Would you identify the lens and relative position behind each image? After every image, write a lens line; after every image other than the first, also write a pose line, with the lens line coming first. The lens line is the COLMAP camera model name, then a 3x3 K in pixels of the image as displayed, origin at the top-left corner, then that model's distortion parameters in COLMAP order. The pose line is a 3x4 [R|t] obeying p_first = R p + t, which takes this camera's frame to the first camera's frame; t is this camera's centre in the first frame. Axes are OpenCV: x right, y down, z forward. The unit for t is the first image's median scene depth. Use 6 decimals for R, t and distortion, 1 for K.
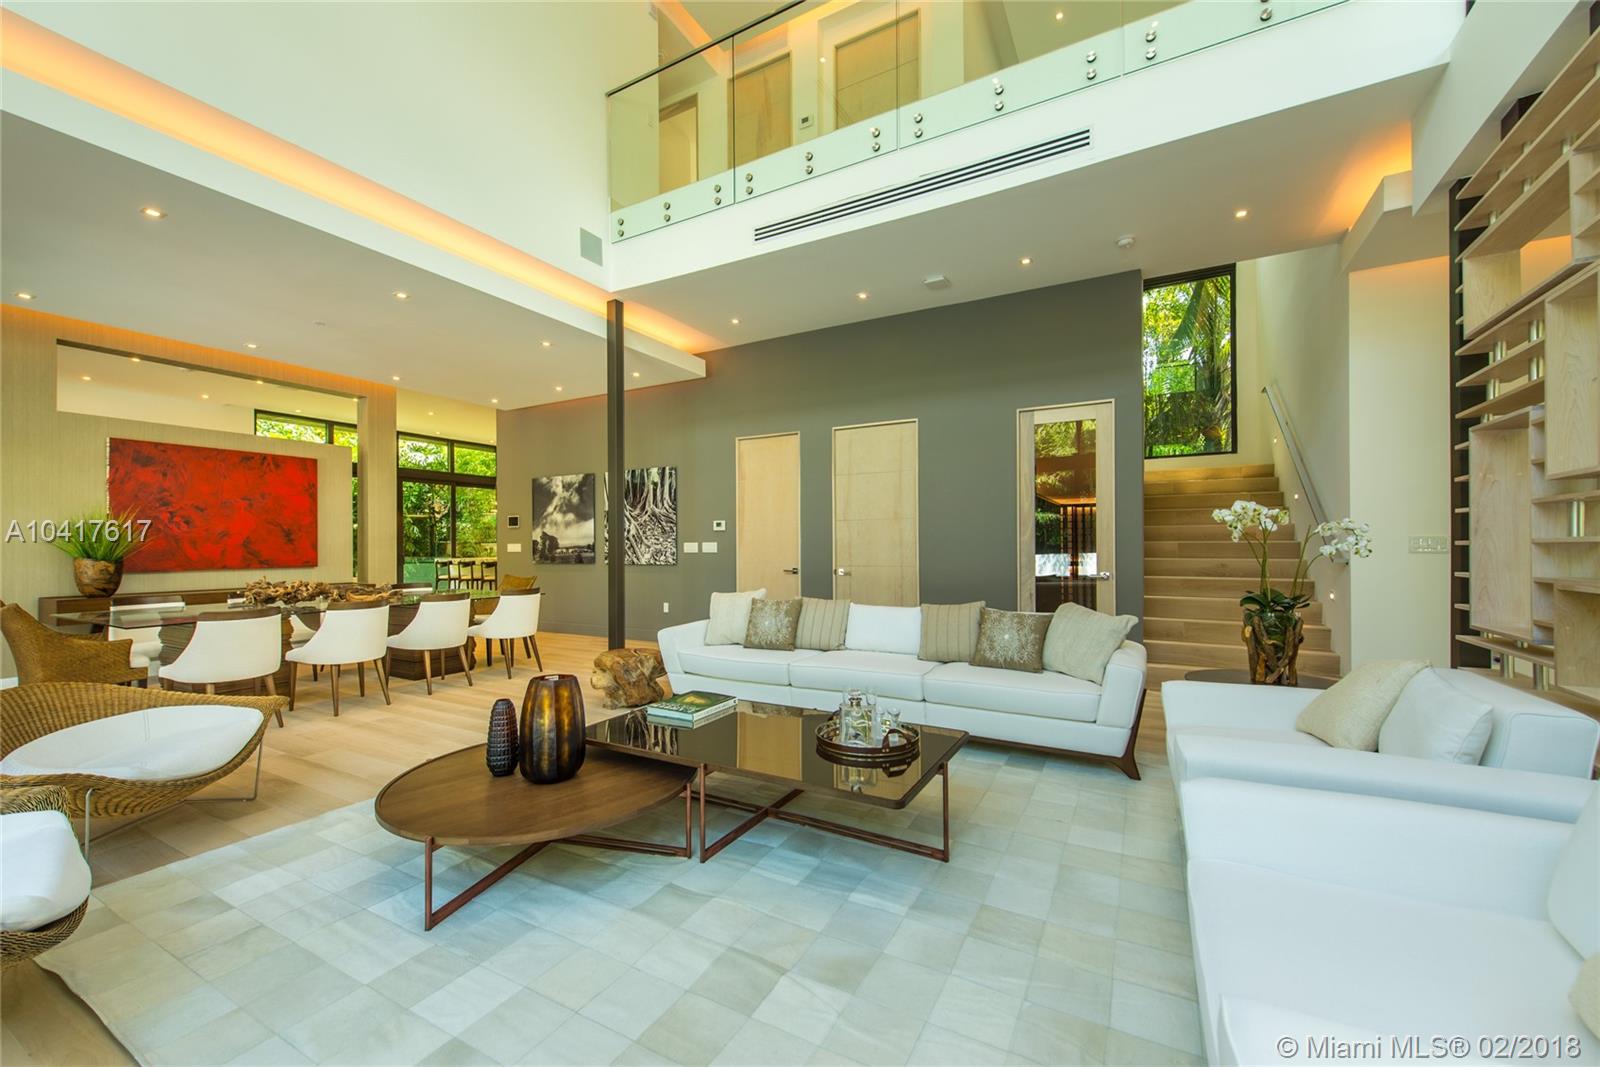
lens RADIAL K [[636.9, 0, 800.0], [0, 636.9, 533.5], [0, 0, 1]] dist [0.021820, -0.000016]
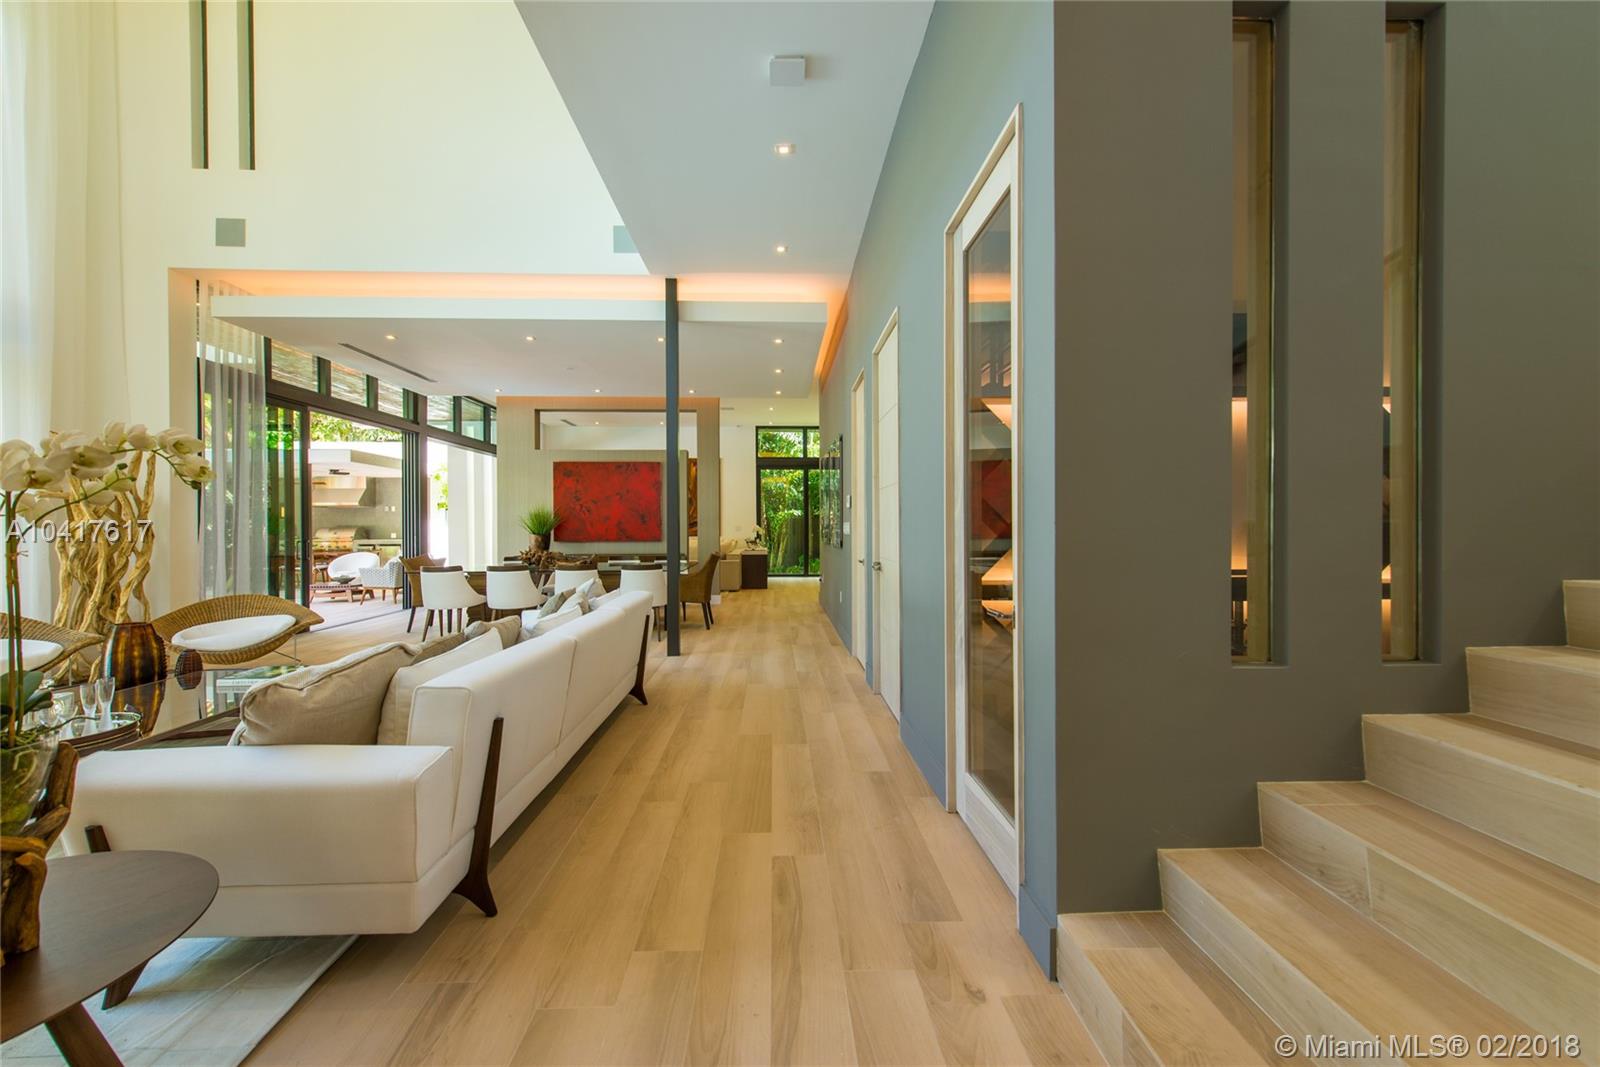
lens RADIAL K [[636.9, 0, 800.0], [0, 636.9, 533.5], [0, 0, 1]] dist [0.021820, -0.000016]
pose [[0.518934, 0.012226, -0.854727, 0.641134], [0.014670, 0.999623, 0.023205, 0.009328], [0.854688, -0.024580, 0.518559, 0.627929]]
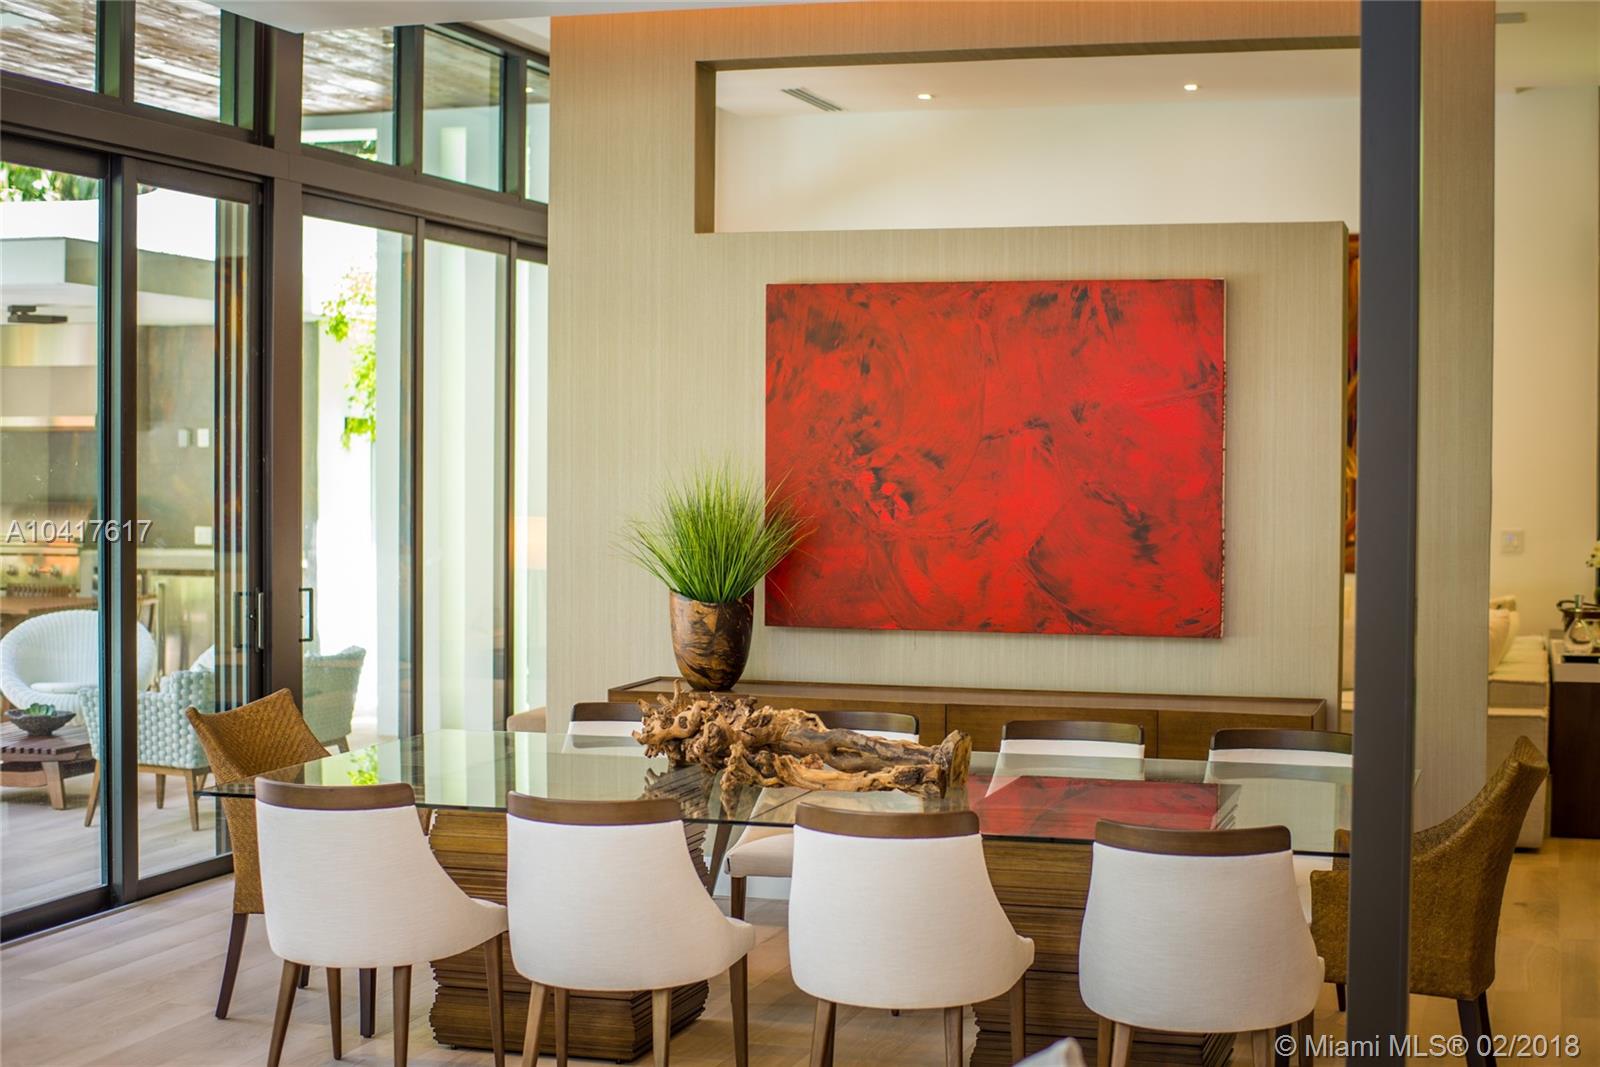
lens RADIAL K [[2502.2, 0, 800.0], [0, 2502.2, 533.5], [0, 0, 1]] dist [-0.057429, -0.069898]
pose [[0.207017, 0.037053, -0.977635, 0.397409], [0.009644, 0.999157, 0.039911, -0.052201], [0.978290, -0.017690, 0.206485, 0.648100]]
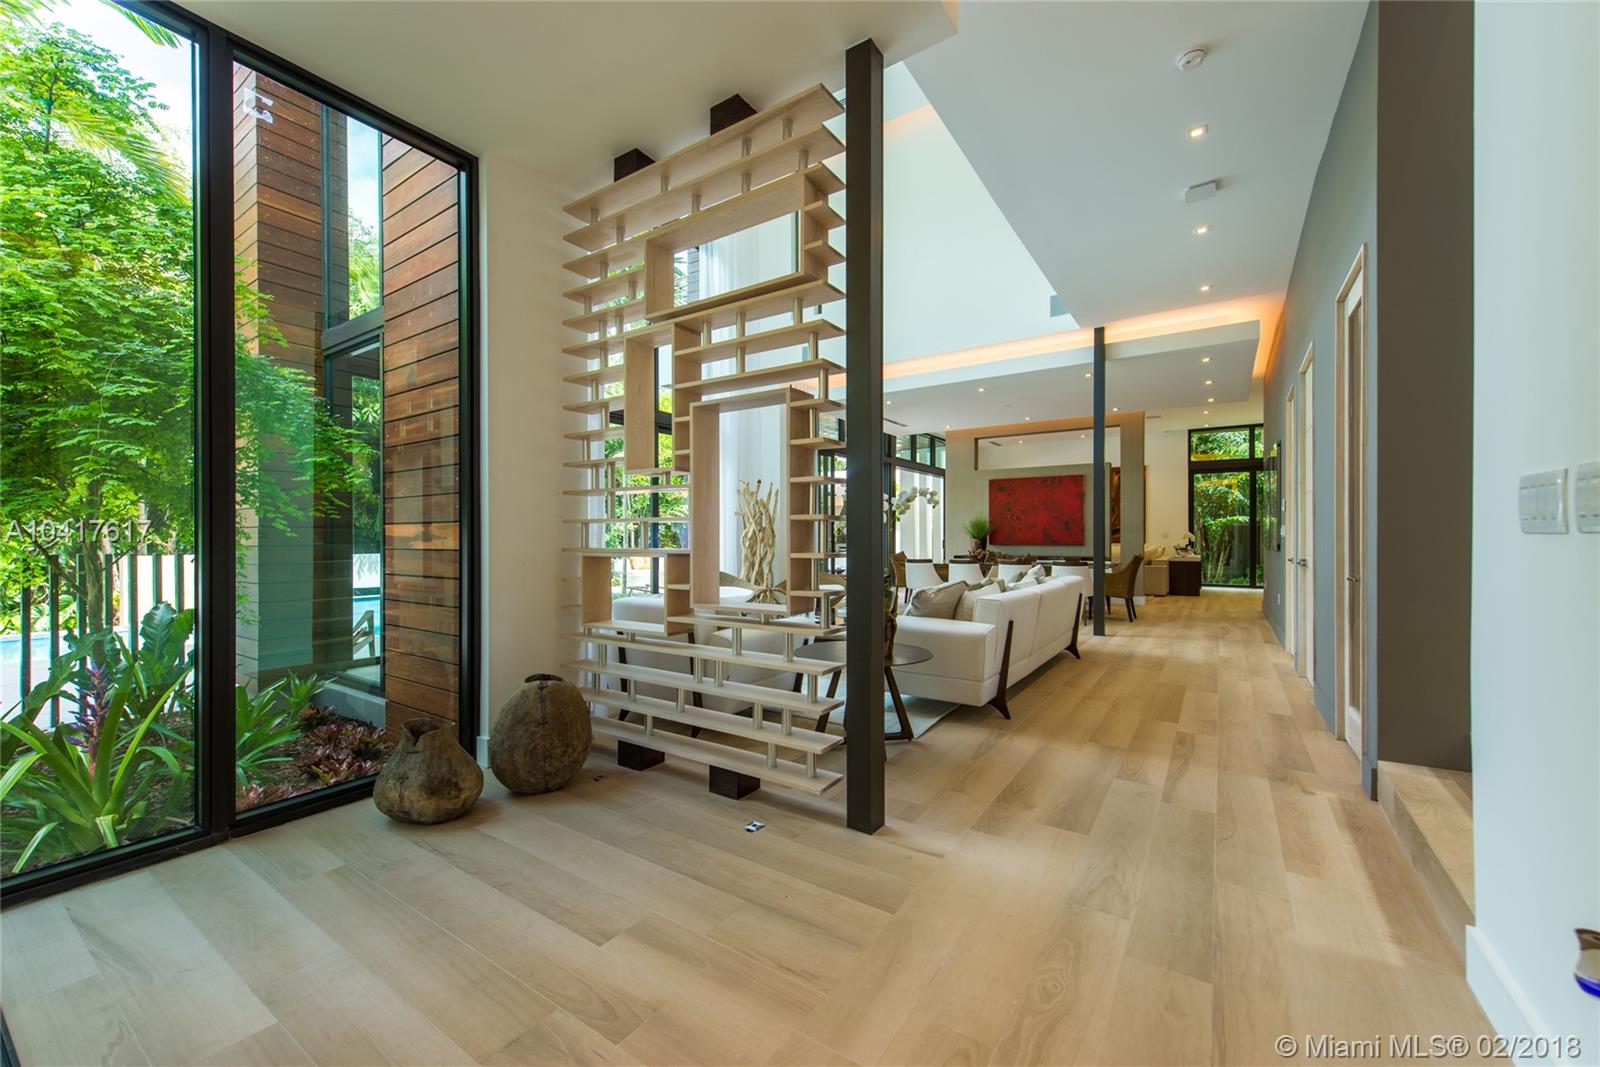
lens RADIAL K [[617.1, 0, 800.0], [0, 617.1, 533.5], [0, 0, 1]] dist [0.015112, -0.000105]
pose [[-0.089403, -0.000222, -0.995995, 0.874160], [0.015831, 0.999873, -0.001644, 0.017117], [0.995870, -0.015915, -0.089389, 0.529512]]
